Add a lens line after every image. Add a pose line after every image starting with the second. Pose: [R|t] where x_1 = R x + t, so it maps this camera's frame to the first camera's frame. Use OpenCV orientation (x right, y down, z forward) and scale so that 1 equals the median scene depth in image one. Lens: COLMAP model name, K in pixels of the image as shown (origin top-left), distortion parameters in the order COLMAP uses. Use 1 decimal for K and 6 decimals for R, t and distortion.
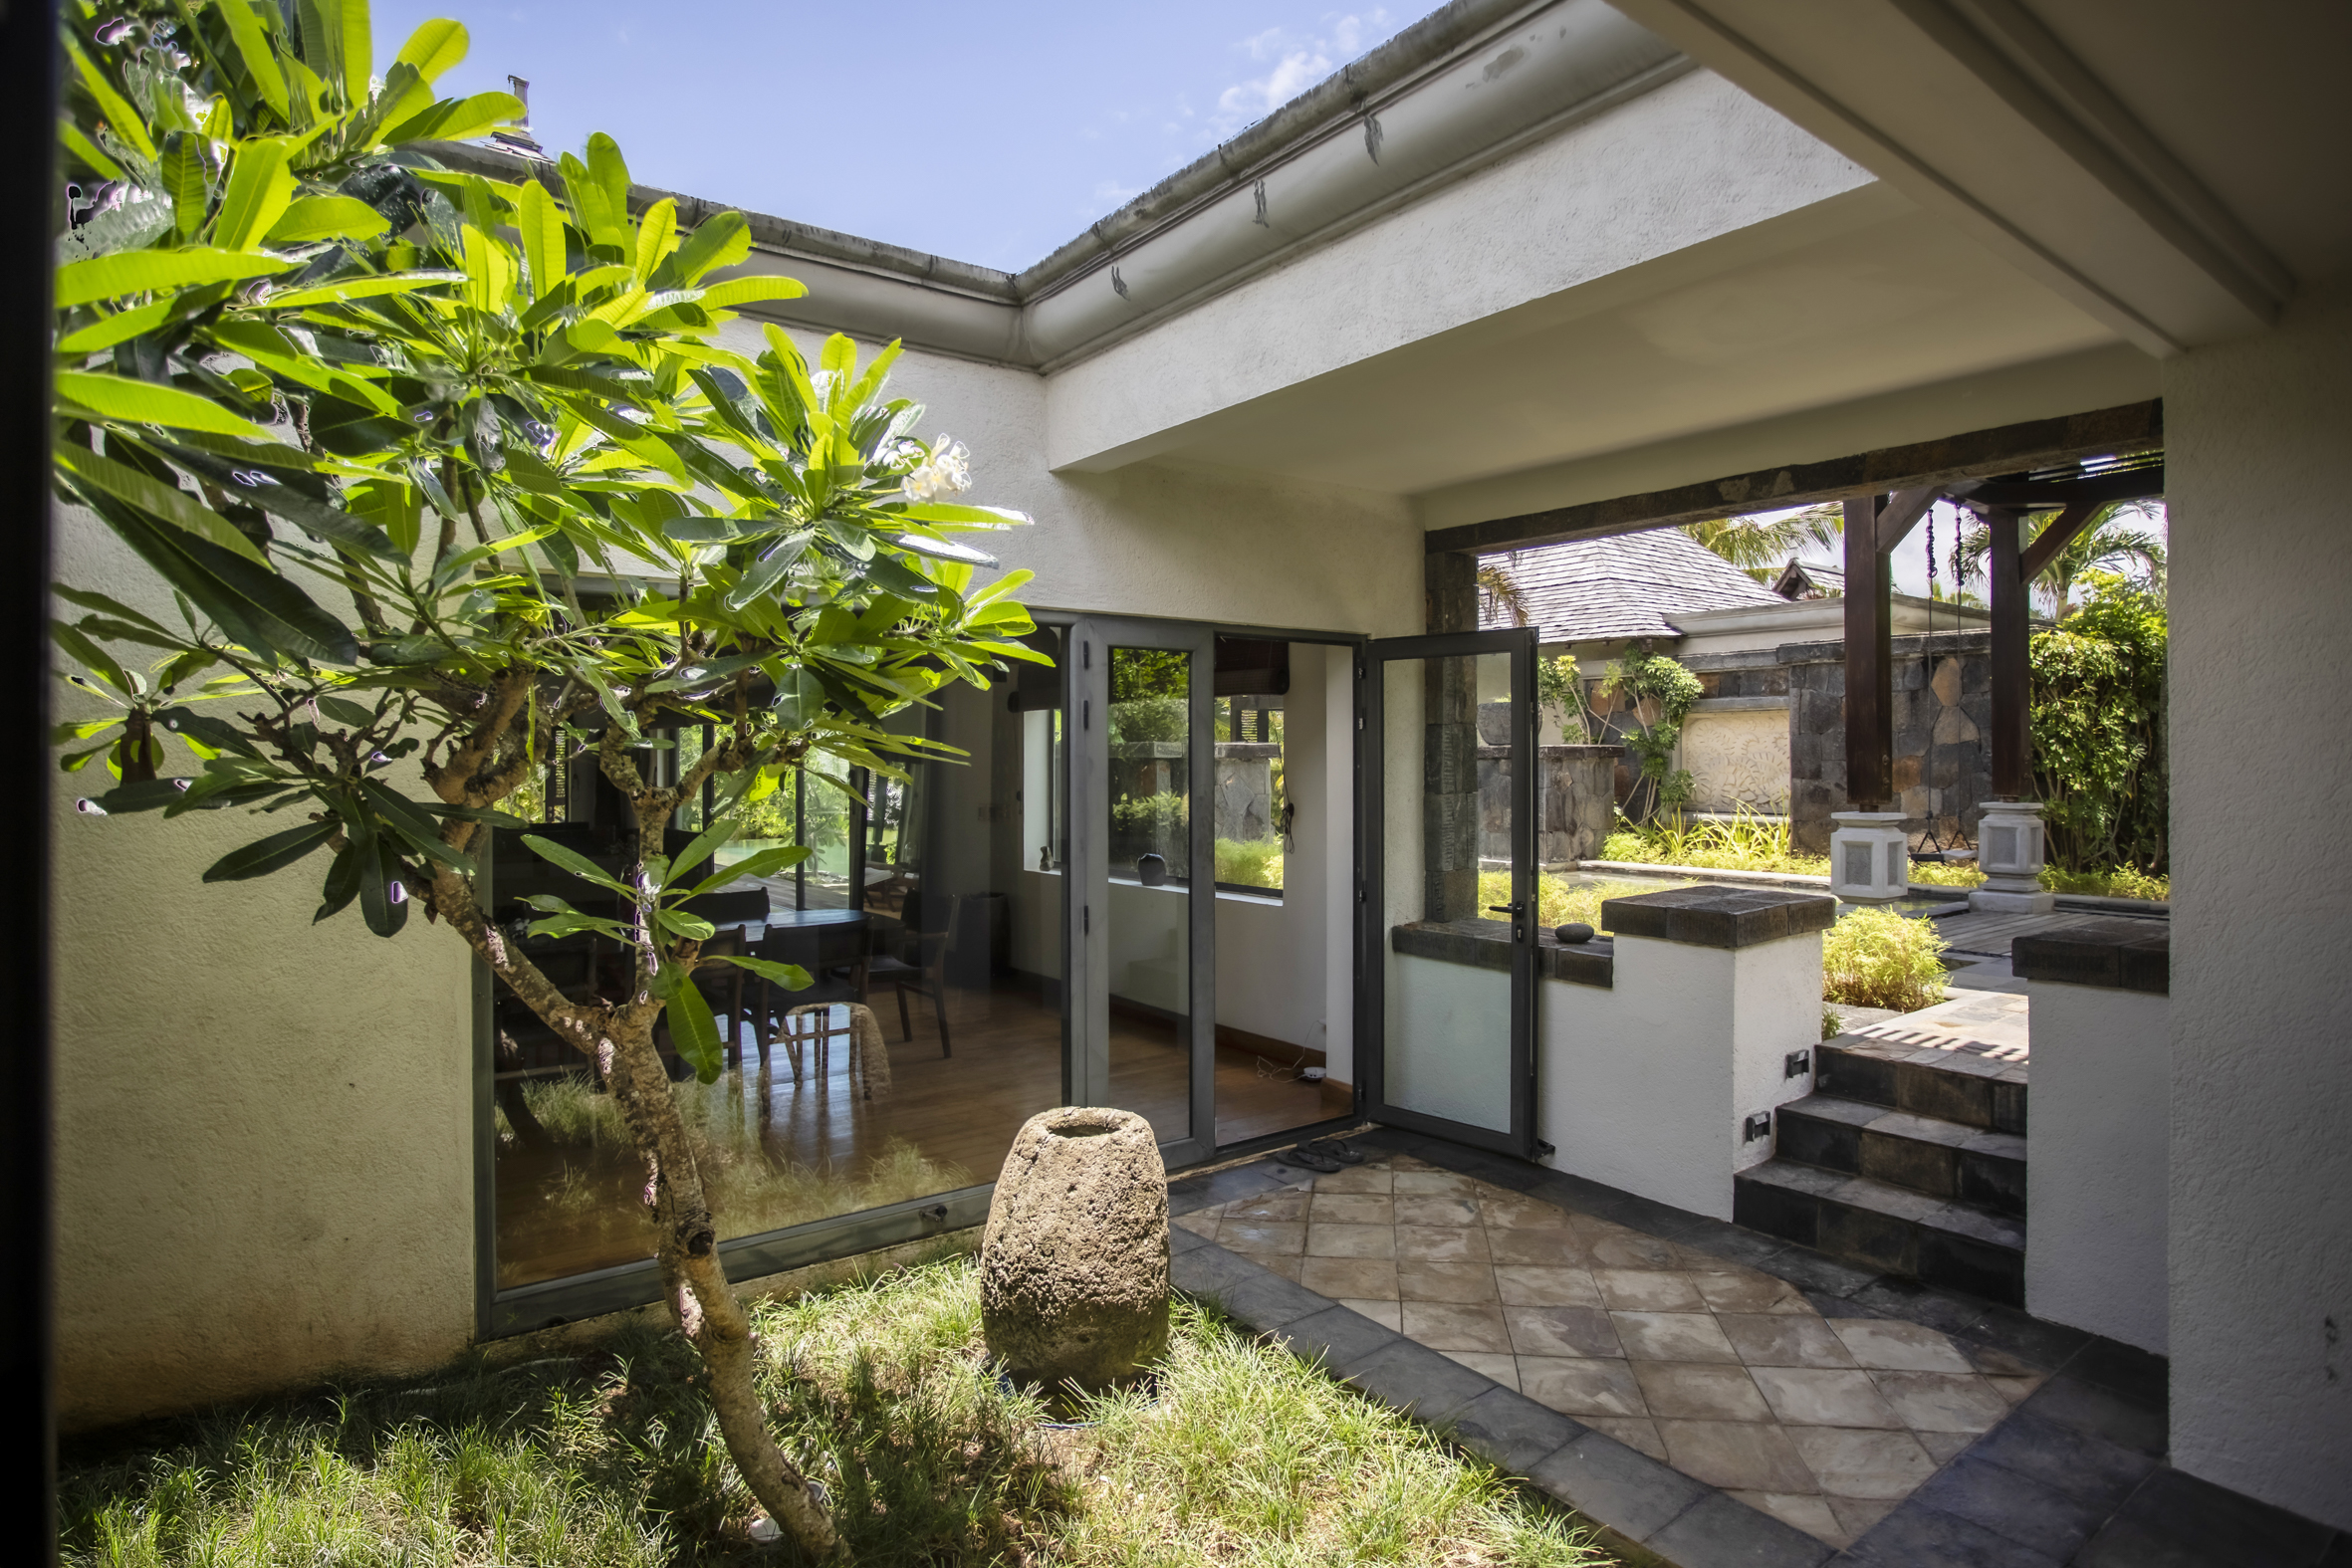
lens RADIAL K [[1253.3, 0, 1175.6], [0, 1253.3, 765.0], [0, 0, 1]] dist [-0.024635, -0.000694]
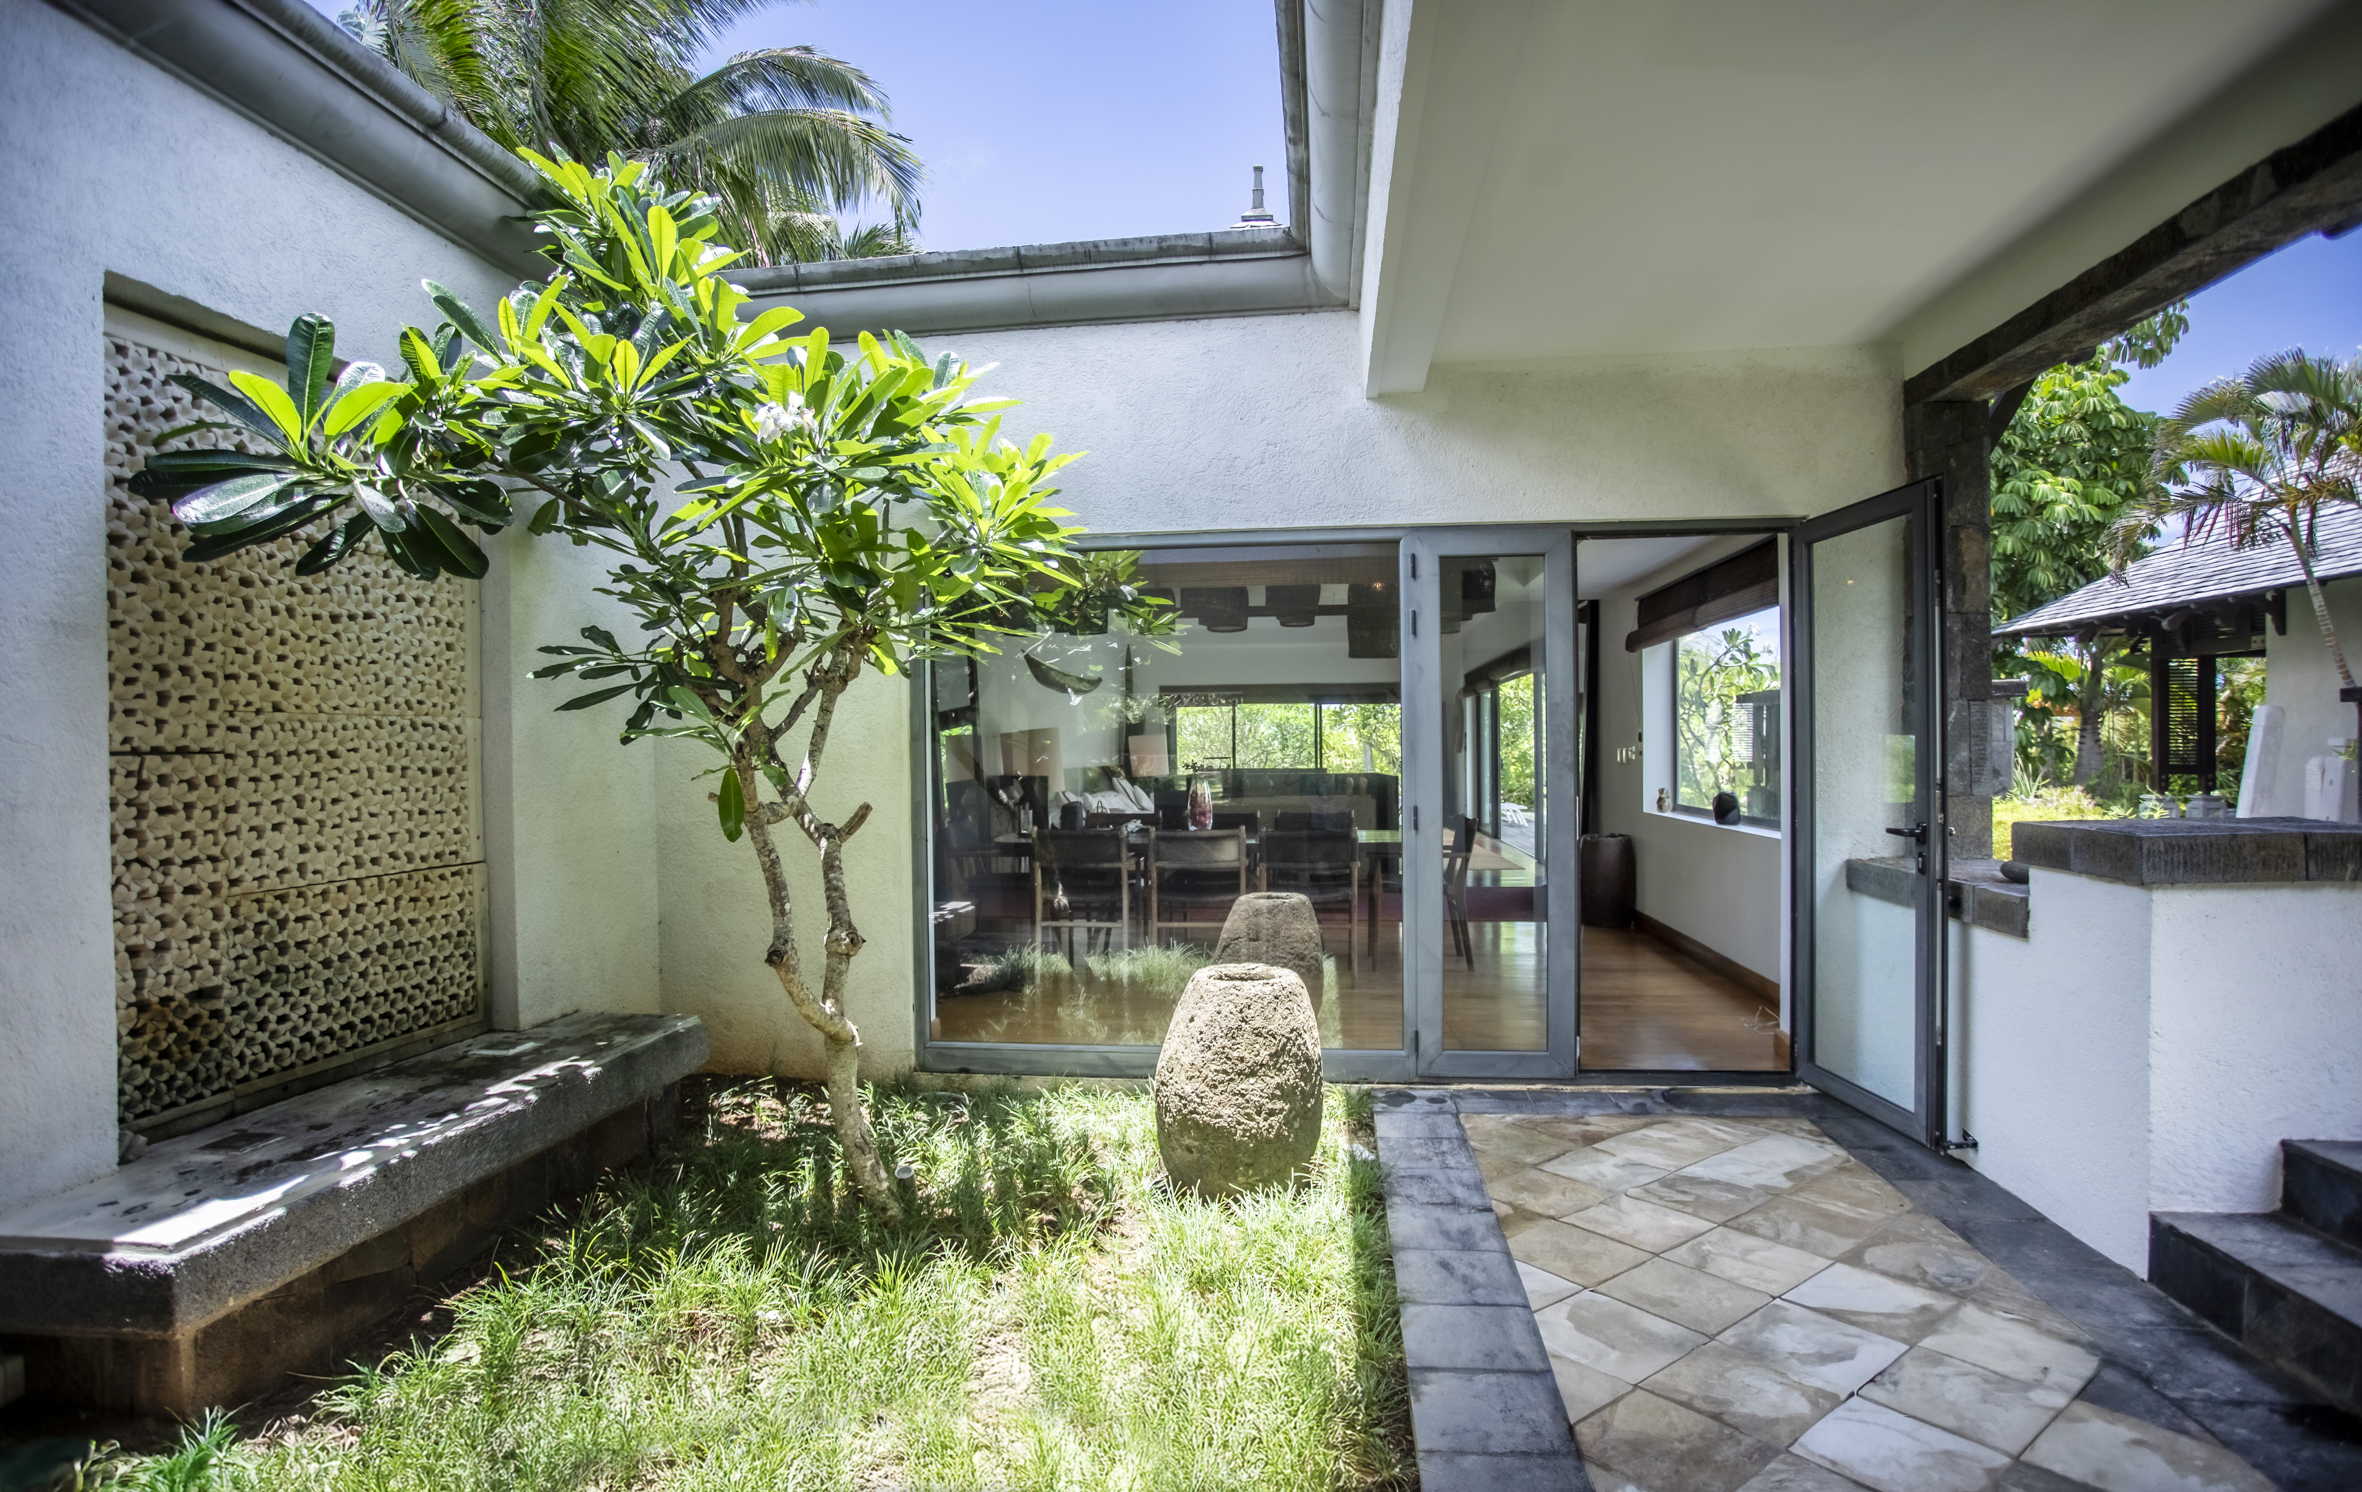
lens RADIAL K [[1190.7, 0, 1187.5], [0, 1190.7, 757.8], [0, 0, 1]] dist [-0.002900, 0.000511]
pose [[0.733585, 0.002644, -0.679592, 0.502913], [0.003810, 0.999961, 0.008003, 0.068421], [0.679587, -0.008460, 0.733546, 0.149405]]
